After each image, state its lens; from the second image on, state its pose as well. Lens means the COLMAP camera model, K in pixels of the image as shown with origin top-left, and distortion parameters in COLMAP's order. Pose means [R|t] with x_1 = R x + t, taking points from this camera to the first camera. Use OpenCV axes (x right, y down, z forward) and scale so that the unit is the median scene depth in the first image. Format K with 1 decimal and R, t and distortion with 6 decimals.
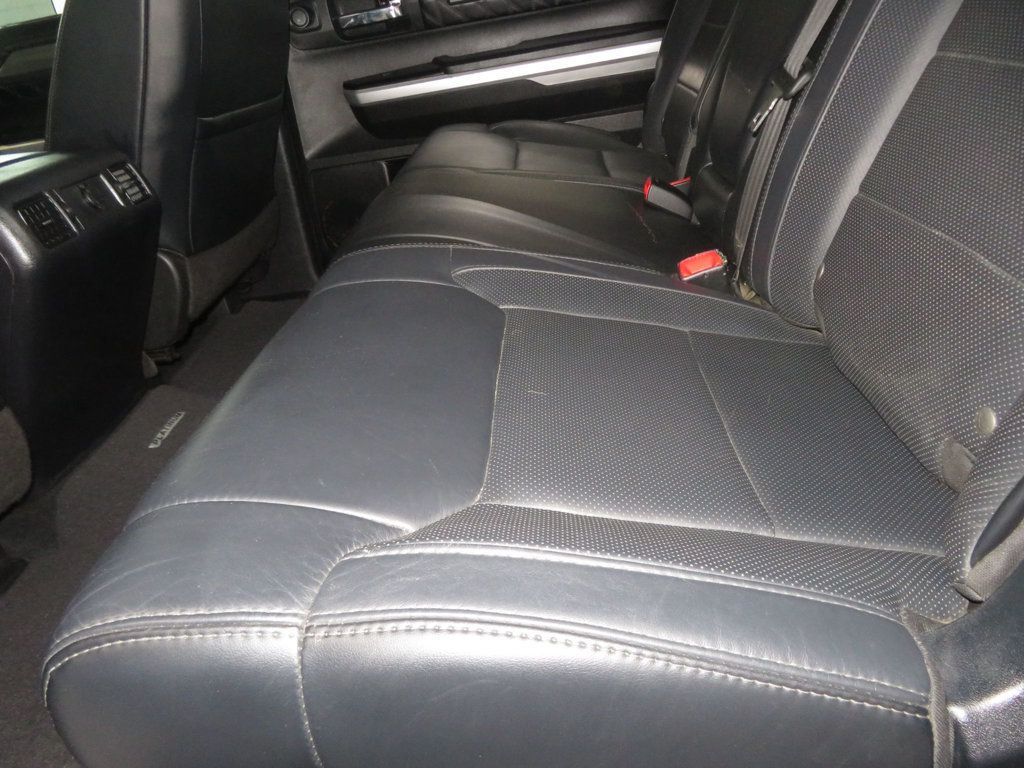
lens RADIAL K [[737.9, 0, 512.0], [0, 737.9, 384.0], [0, 0, 1]] dist [-0.011937, 0.011959]
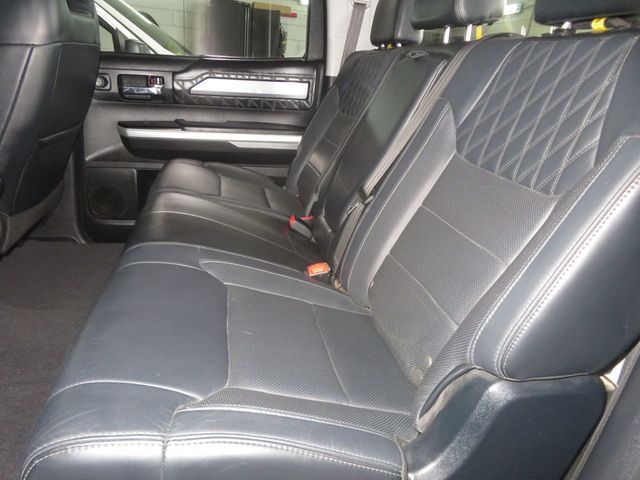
lens RADIAL K [[483.2, 0, 320.0], [0, 483.2, 240.0], [0, 0, 1]] dist [0.034693, -0.092985]
pose [[0.943782, 0.126932, 0.305228, -0.192575], [-0.091122, 0.987463, -0.128893, -0.077477], [-0.317762, 0.093834, 0.943516, -0.348934]]
